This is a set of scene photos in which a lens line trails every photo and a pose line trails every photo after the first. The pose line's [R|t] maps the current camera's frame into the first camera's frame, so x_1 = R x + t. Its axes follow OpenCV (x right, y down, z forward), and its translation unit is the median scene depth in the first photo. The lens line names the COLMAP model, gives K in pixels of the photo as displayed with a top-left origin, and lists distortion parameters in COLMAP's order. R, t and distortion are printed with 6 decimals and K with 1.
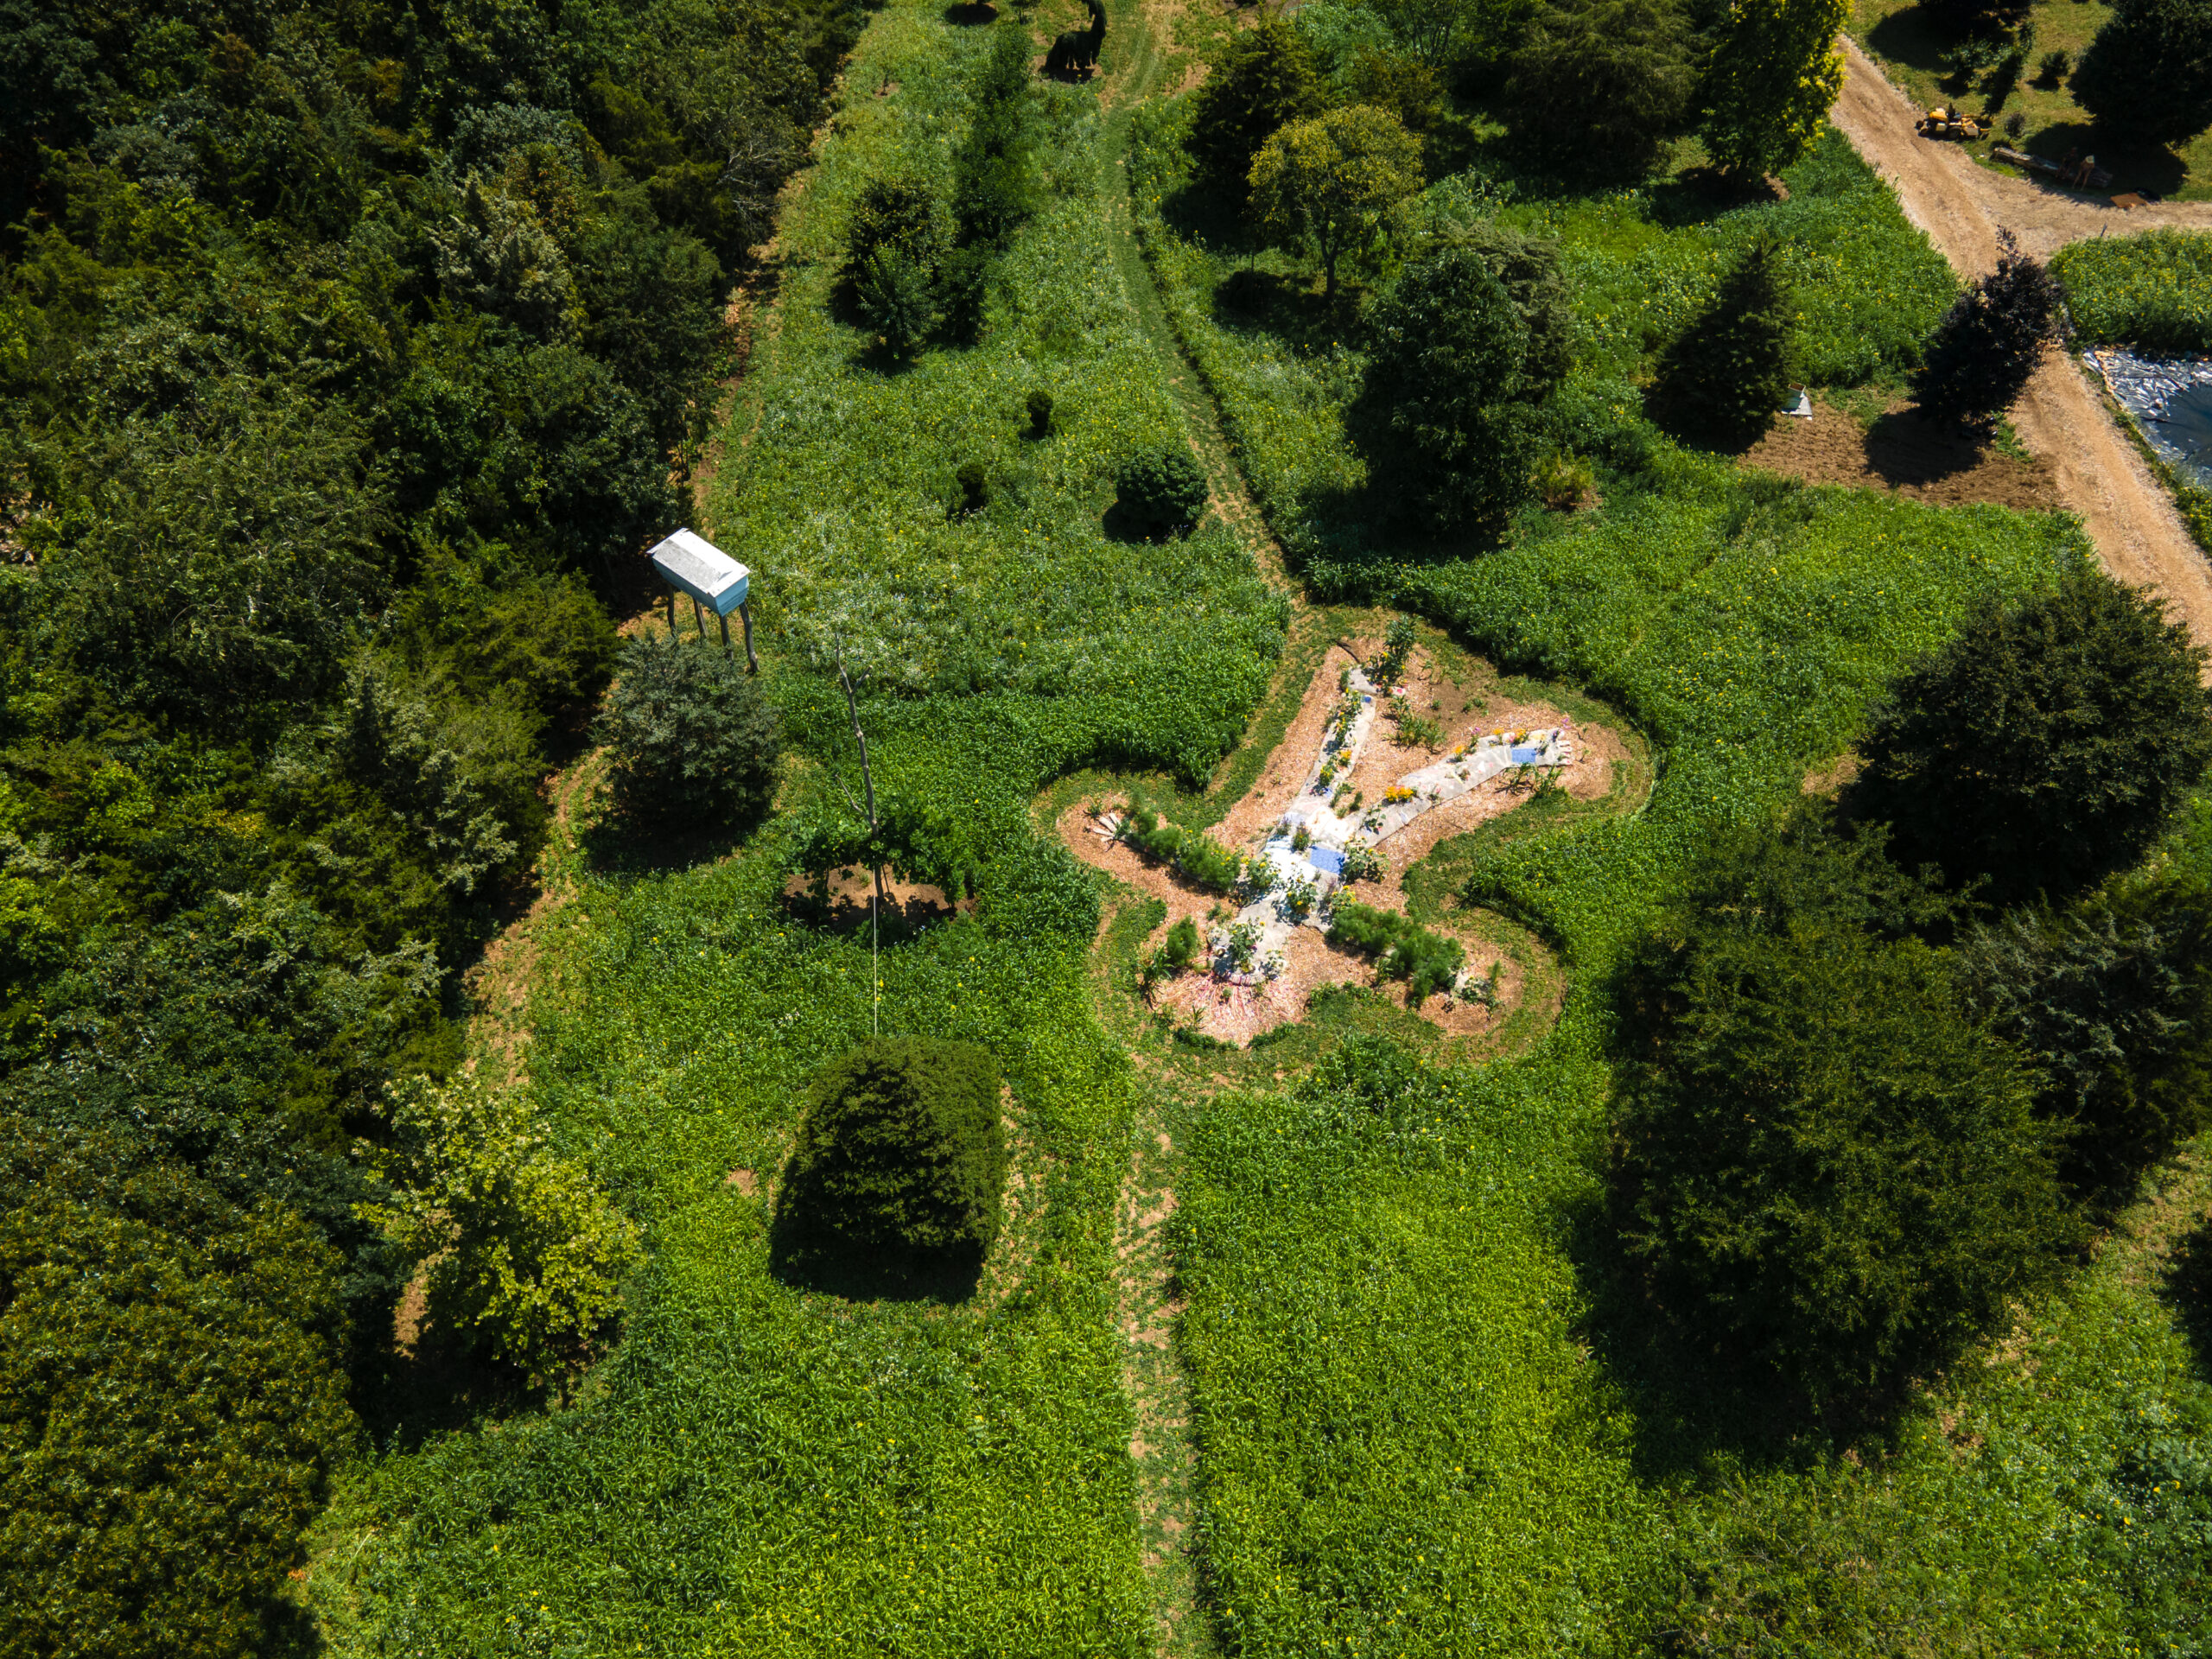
lens RADIAL K [[1597.7, 0, 1099.0], [0, 1597.7, 832.4], [0, 0, 1]] dist [0.035184, -0.002308]
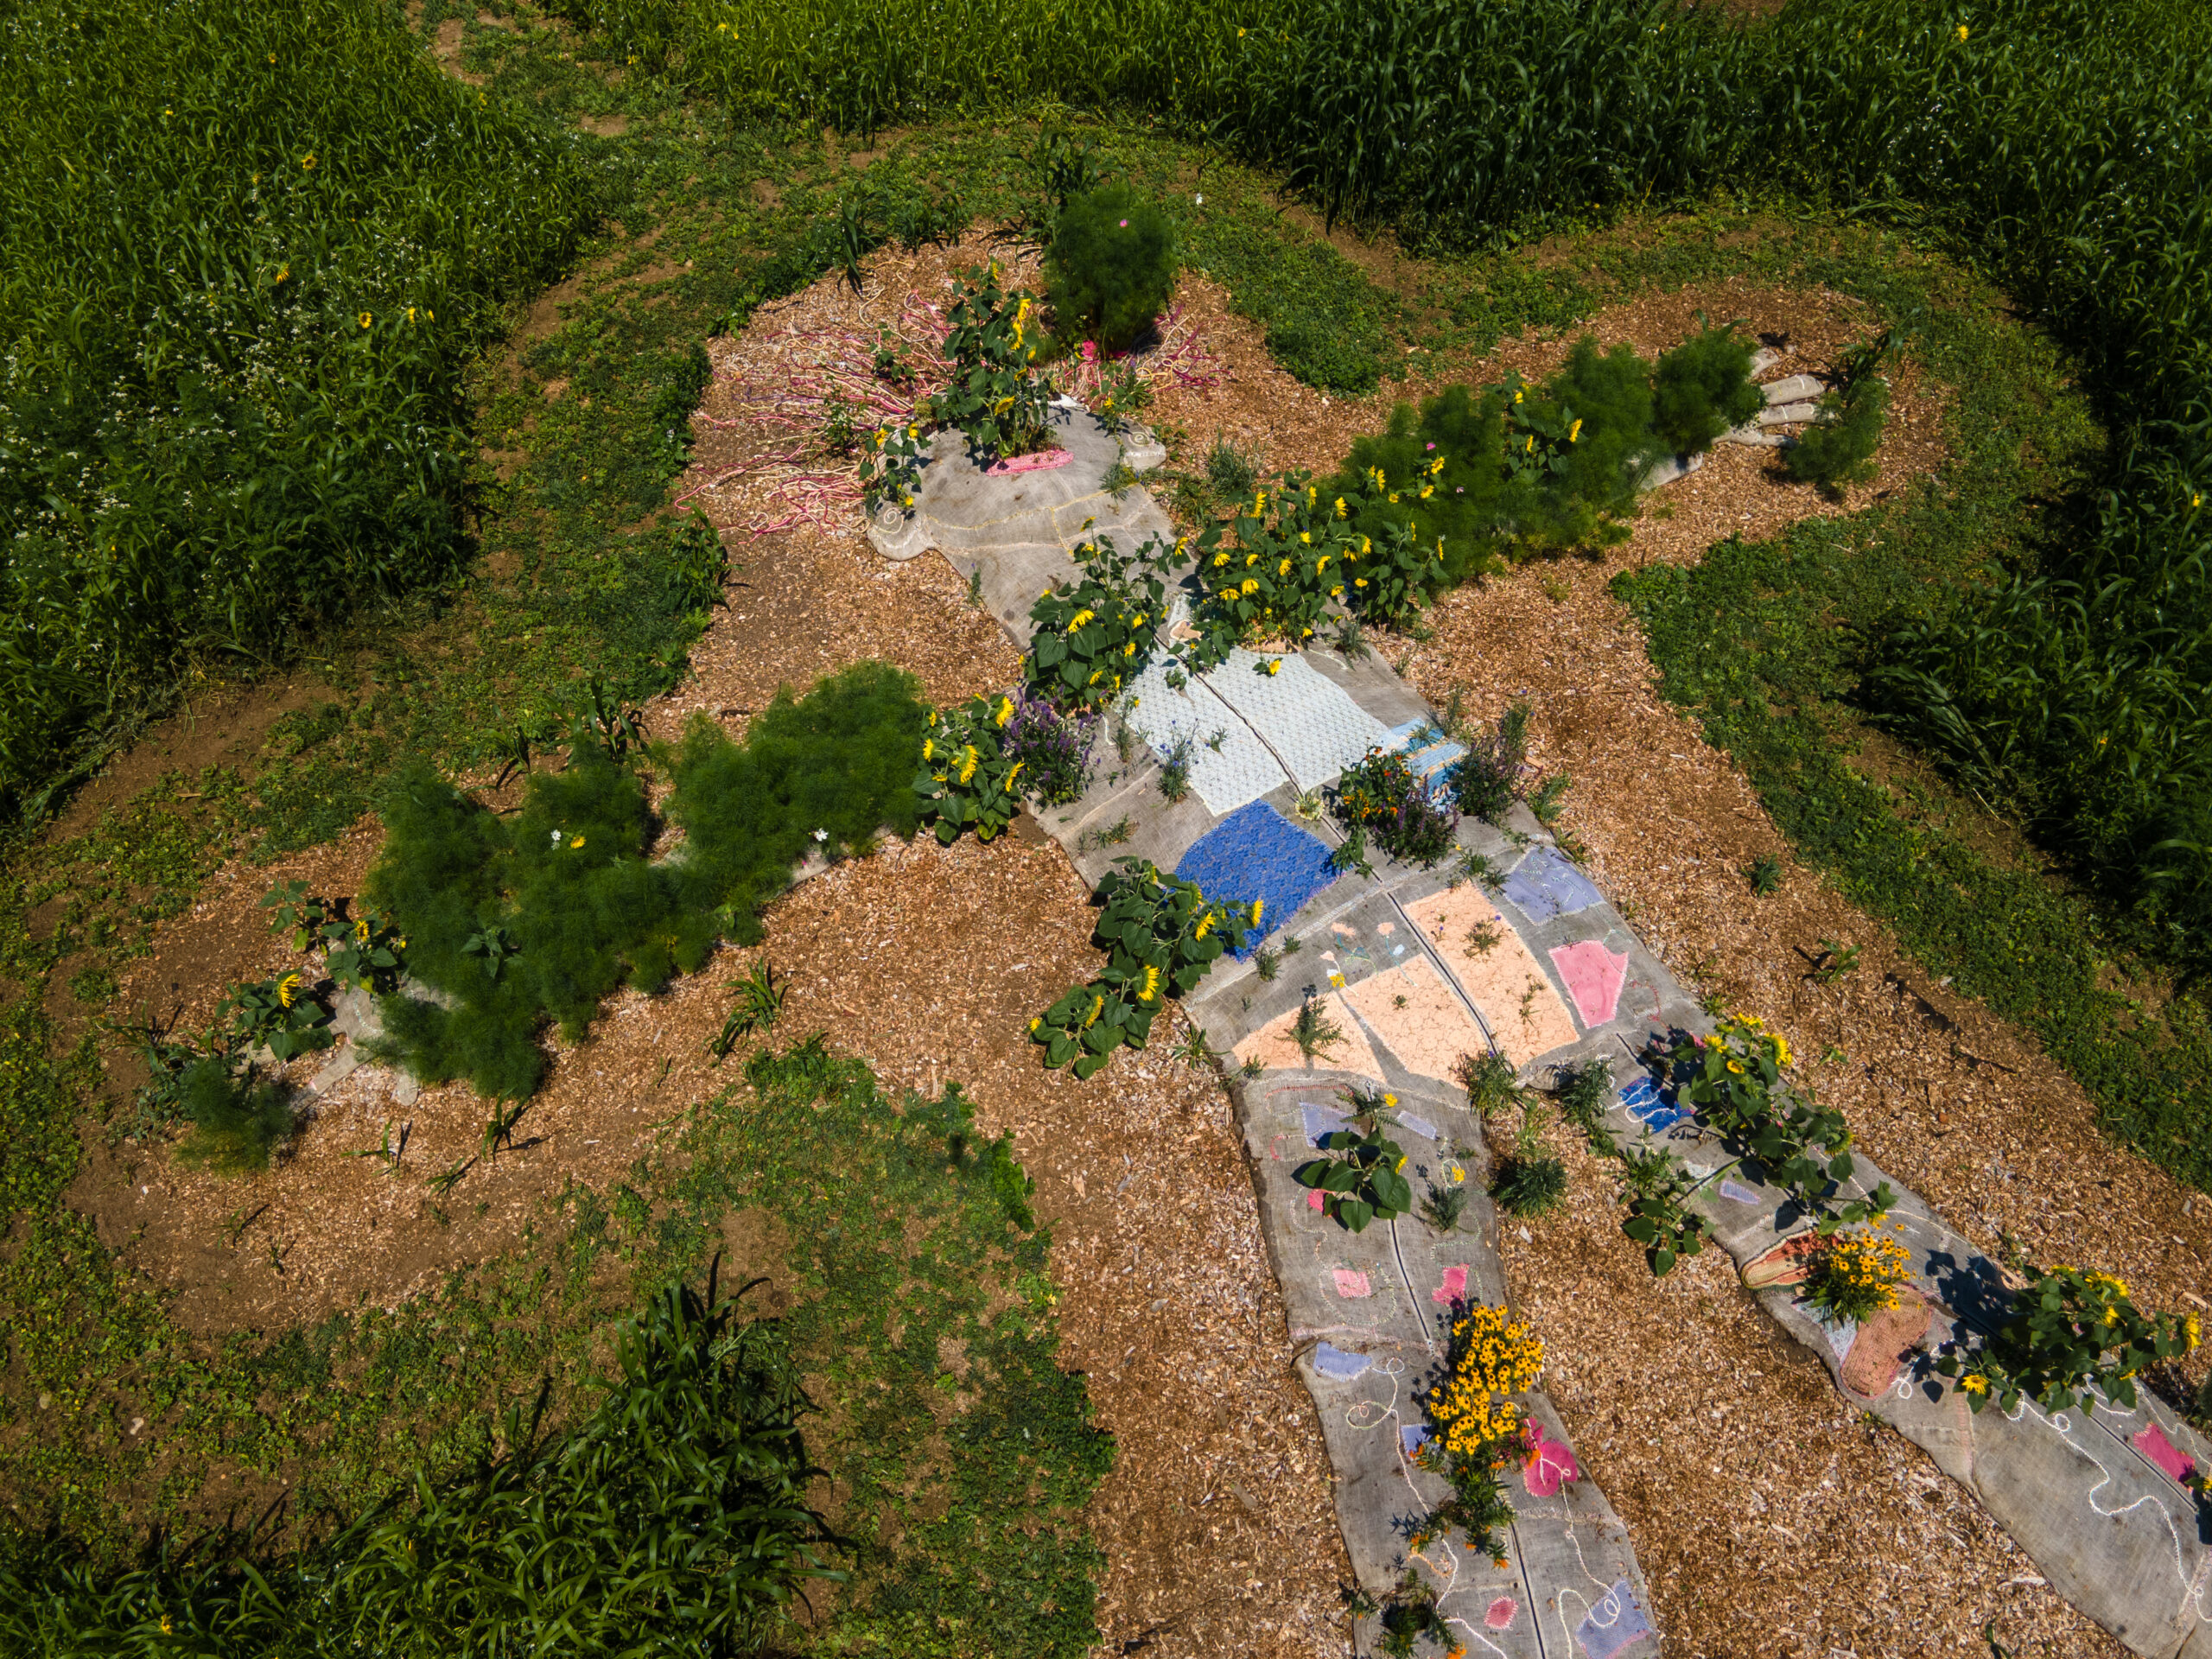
lens RADIAL K [[1597.7, 0, 1066.8], [0, 1597.7, 848.2], [0, 0, 1]] dist [0.035184, -0.002308]
pose [[-0.478961, 0.731298, -0.485593, 0.250028], [-0.677829, 0.043403, 0.733937, -0.118890], [0.557803, 0.680676, 0.474906, 0.873103]]
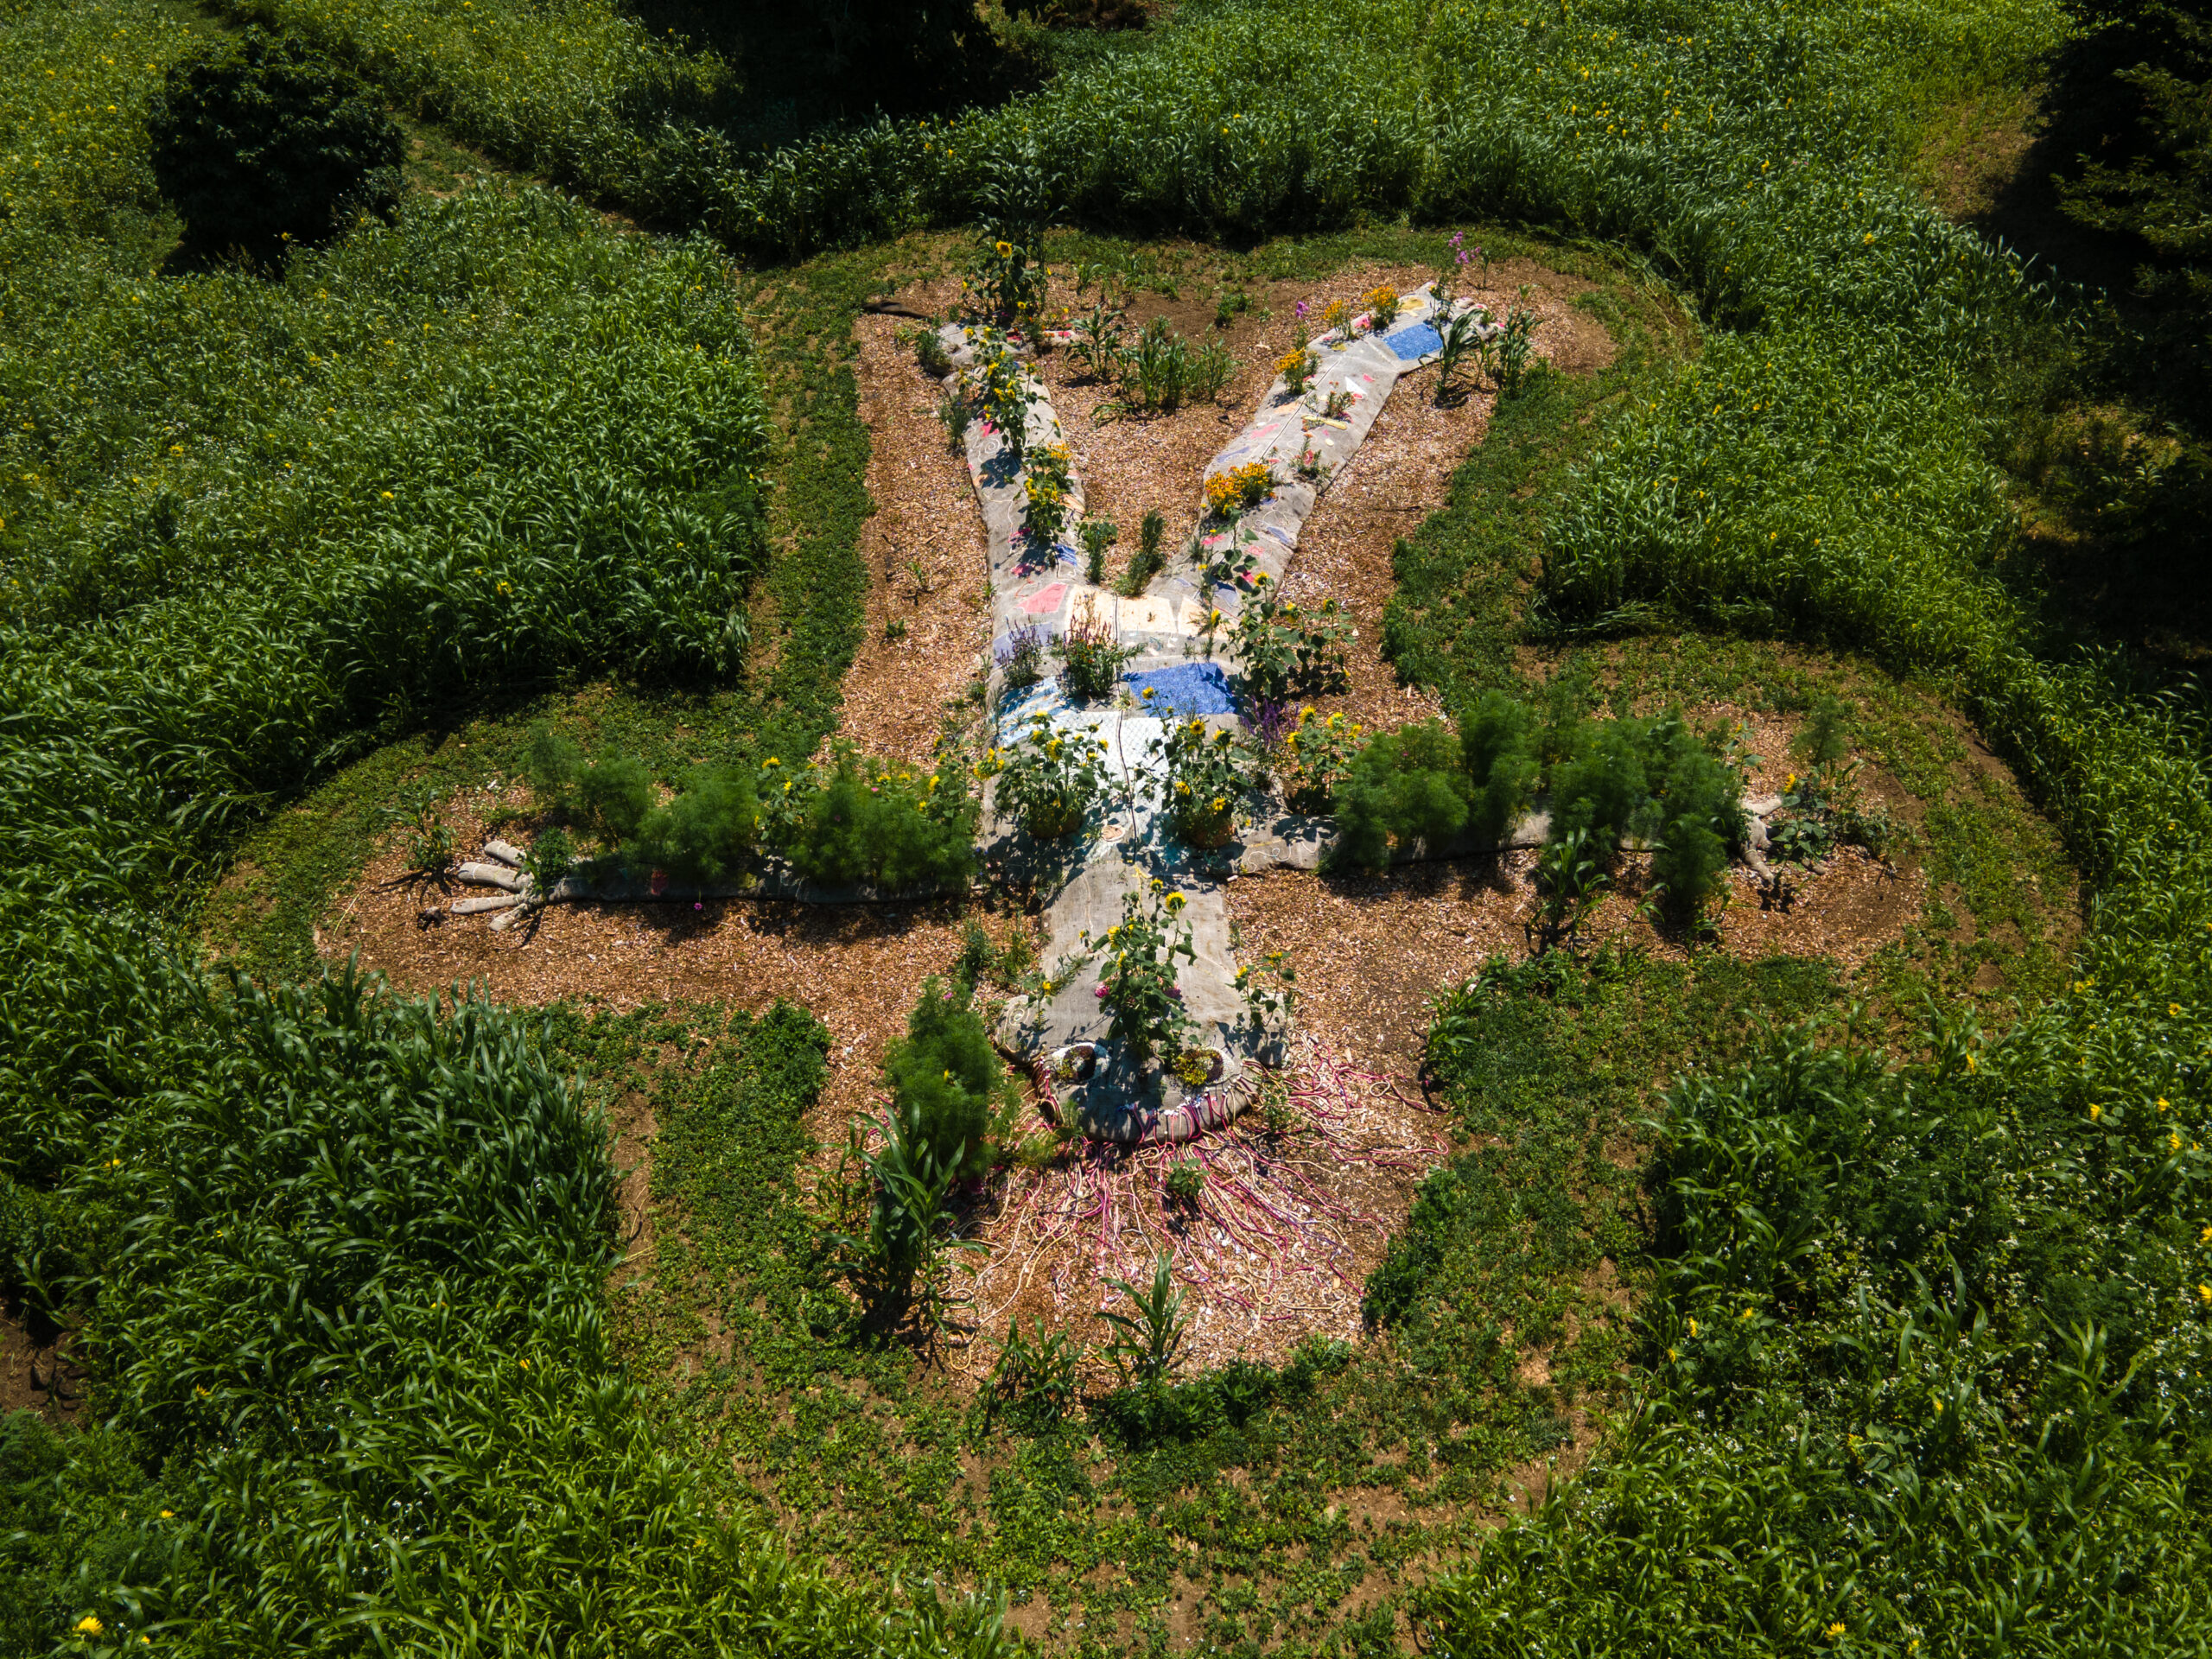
lens RADIAL K [[1597.7, 0, 1114.7], [0, 1597.7, 840.8], [0, 0, 1]] dist [0.035184, -0.002308]
pose [[0.838220, -0.388123, 0.383076, -0.009787], [0.426626, 0.904262, -0.017337, 0.044884], [-0.339672, 0.177962, 0.923554, 0.691664]]
